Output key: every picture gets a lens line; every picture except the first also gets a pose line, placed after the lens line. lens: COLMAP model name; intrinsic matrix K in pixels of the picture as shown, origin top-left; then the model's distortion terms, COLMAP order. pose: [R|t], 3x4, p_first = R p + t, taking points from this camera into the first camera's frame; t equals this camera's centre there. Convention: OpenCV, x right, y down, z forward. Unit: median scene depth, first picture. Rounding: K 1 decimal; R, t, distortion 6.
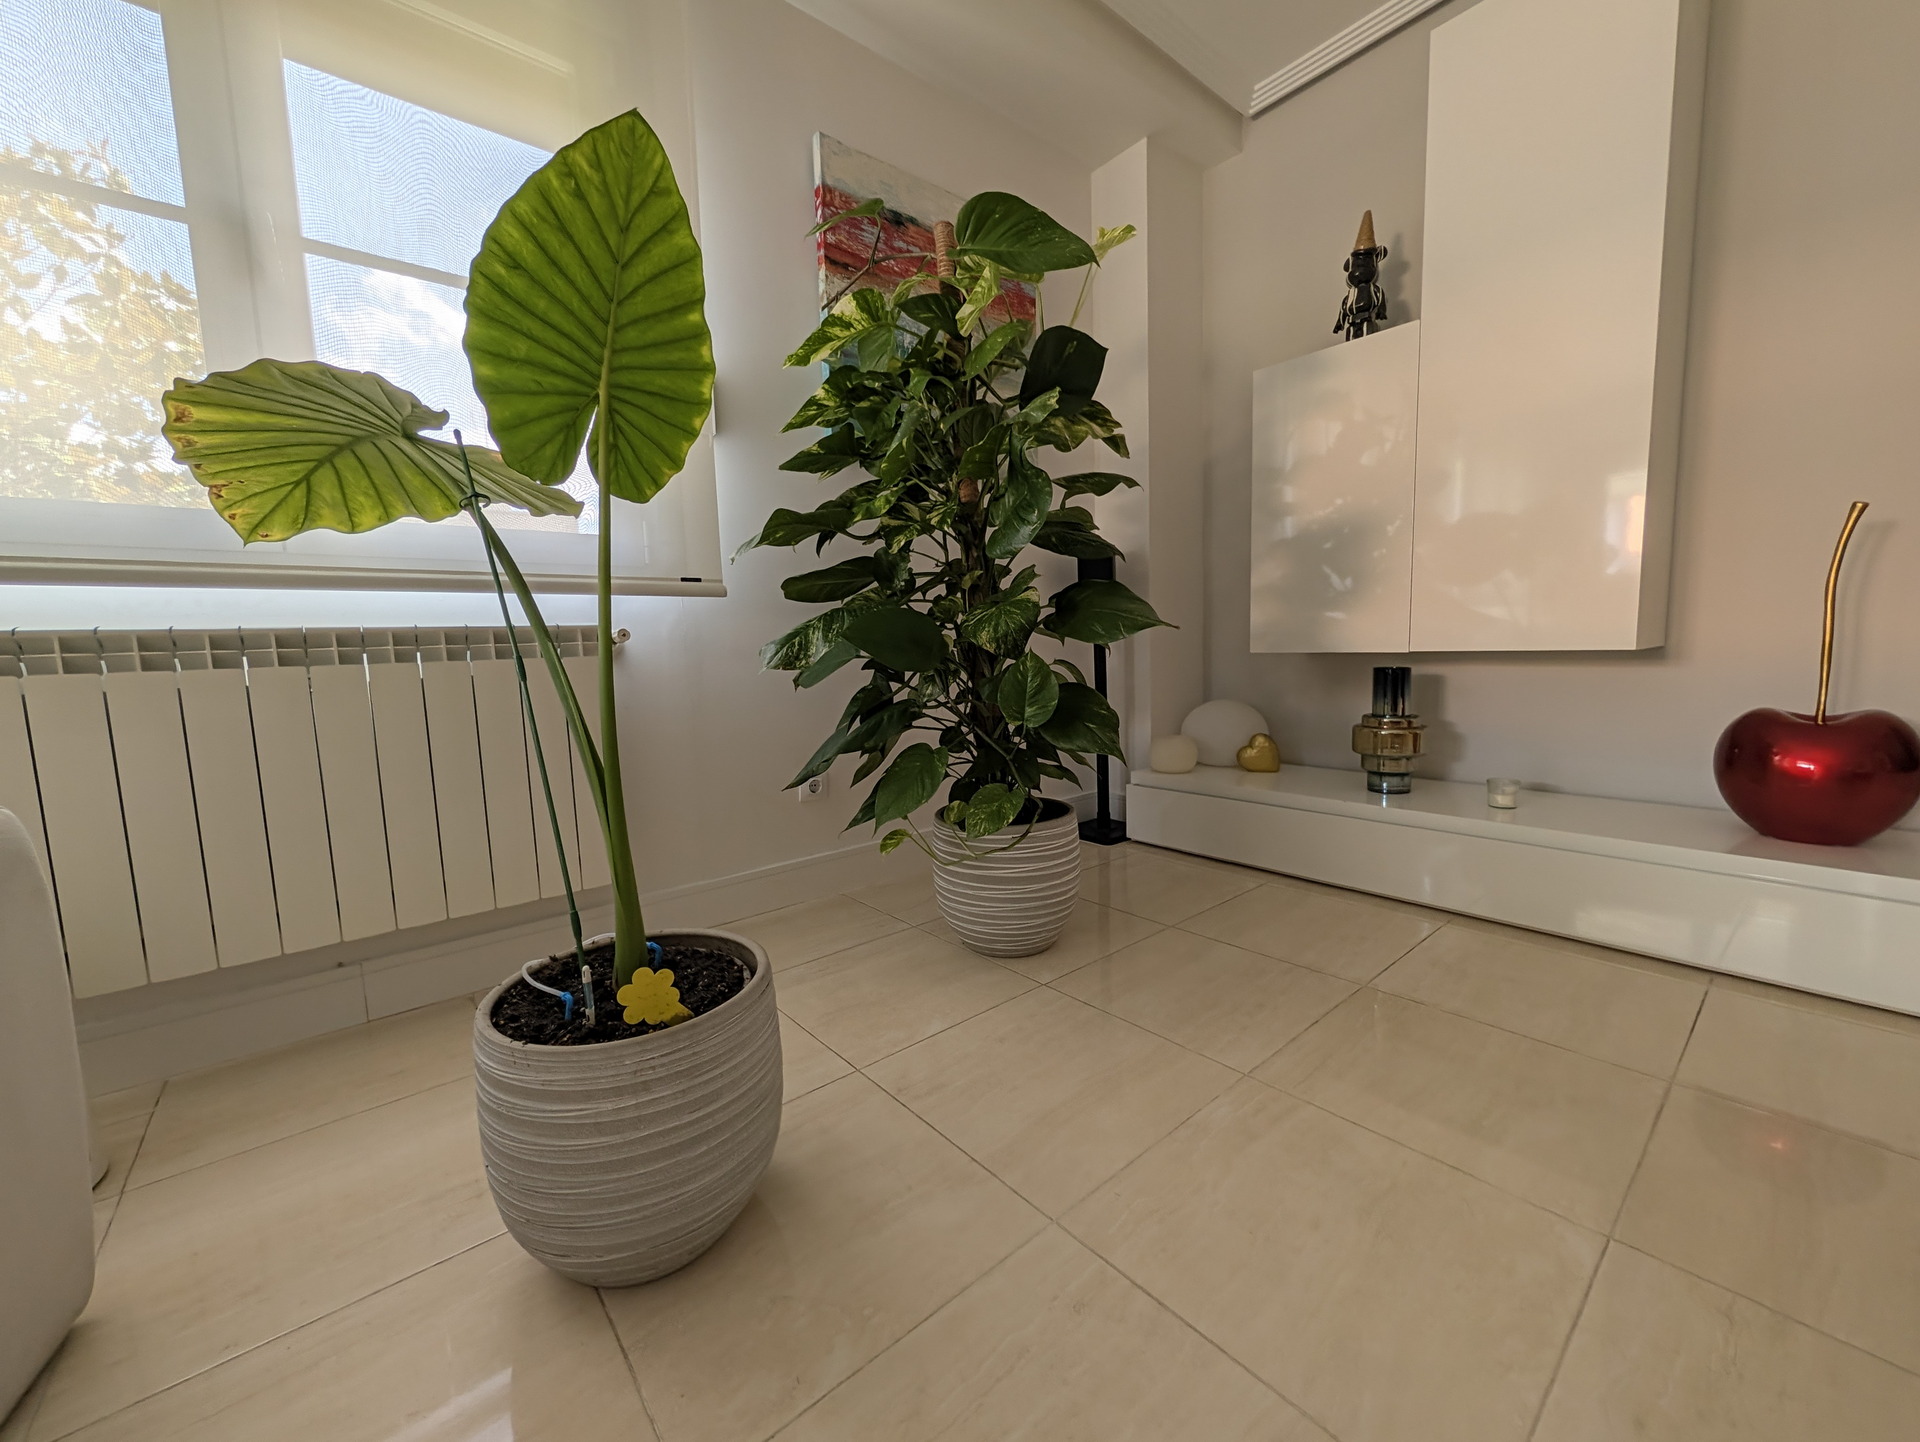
lens RADIAL K [[737.0, 0, 972.5], [0, 737.0, 712.5], [0, 0, 1]] dist [0.020488, -0.000912]
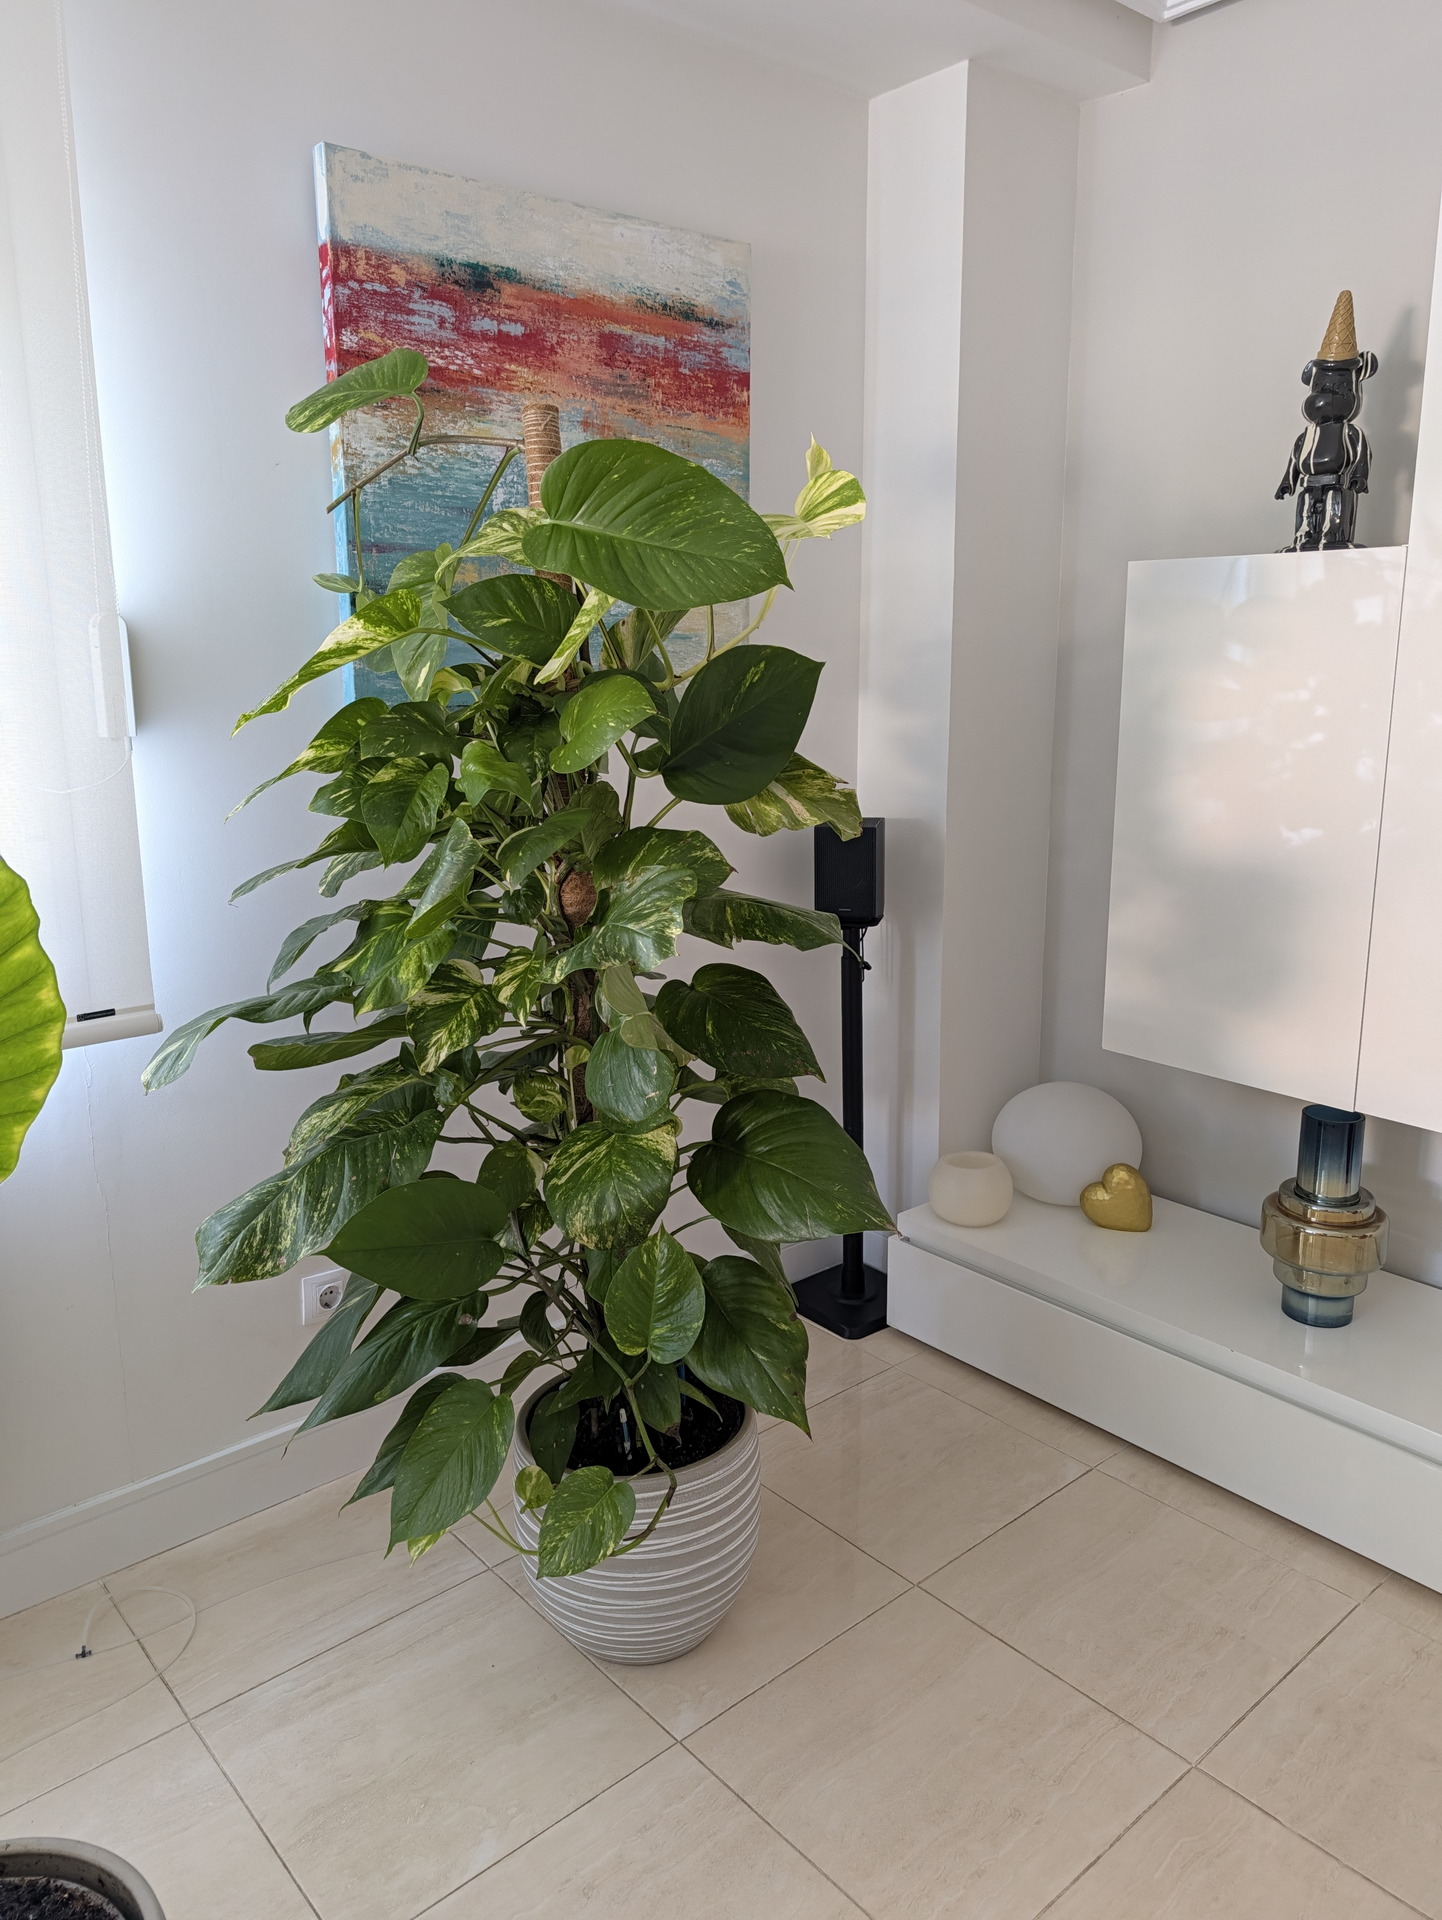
lens RADIAL K [[1351.1, 0, 719.3], [0, 1351.1, 971.6], [0, 0, 1]] dist [0.032773, -0.006717]
pose [[0.999653, 0.022670, 0.013420, 0.075877], [-0.023975, 0.993988, 0.106830, -0.292928], [-0.010917, -0.107115, 0.994187, -0.040586]]
